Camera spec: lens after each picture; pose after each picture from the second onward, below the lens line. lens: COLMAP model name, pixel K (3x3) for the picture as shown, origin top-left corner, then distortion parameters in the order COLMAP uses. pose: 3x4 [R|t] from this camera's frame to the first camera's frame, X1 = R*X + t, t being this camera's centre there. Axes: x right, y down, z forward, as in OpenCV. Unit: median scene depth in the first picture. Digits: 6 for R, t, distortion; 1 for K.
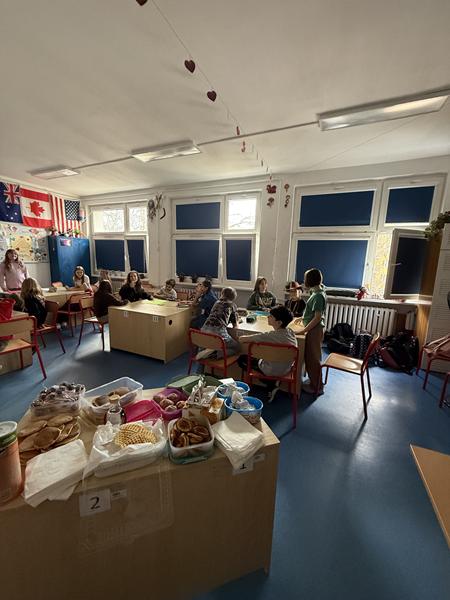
lens RADIAL K [[235.2, 0, 225.0], [0, 235.2, 300.0], [0, 0, 1]] dist [0.000416, 0.000160]
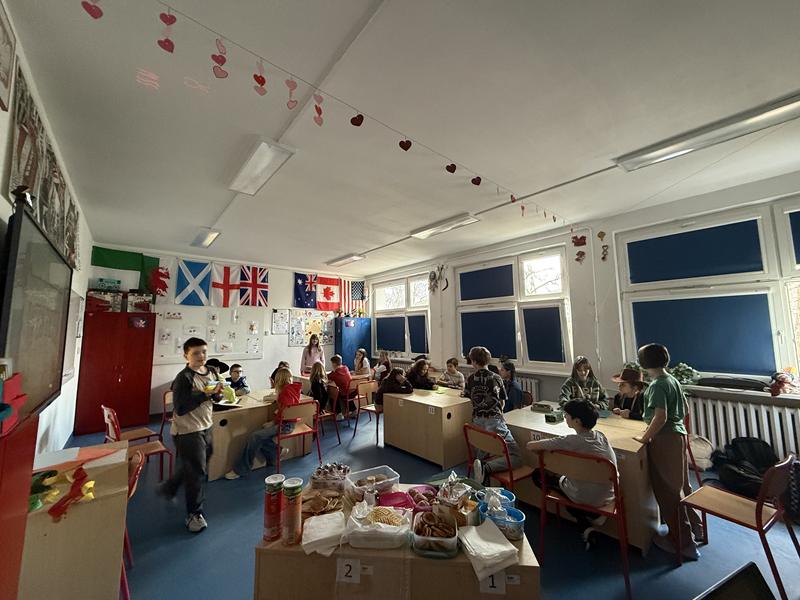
lens RADIAL K [[313.7, 0, 400.0], [0, 313.7, 300.0], [0, 0, 1]] dist [0.000416, 0.000160]
pose [[0.907434, -0.089720, -0.410504, 0.074401], [-0.023672, 0.964472, -0.263124, -0.002081], [0.419527, 0.248485, 0.873071, -0.097967]]
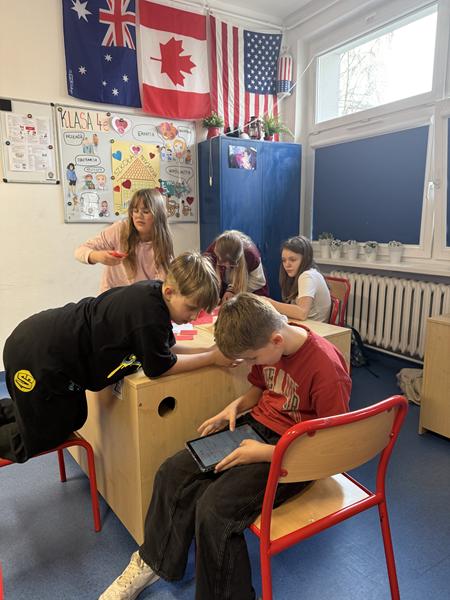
lens RADIAL K [[435.7, 0, 225.0], [0, 435.7, 300.0], [0, 0, 1]] dist [0.004275, 0.001635]
pose [[0.825739, 0.057787, -0.561085, -0.503567], [-0.055608, 0.998232, 0.020973, -0.084622], [0.561305, 0.013883, 0.827493, 0.715395]]
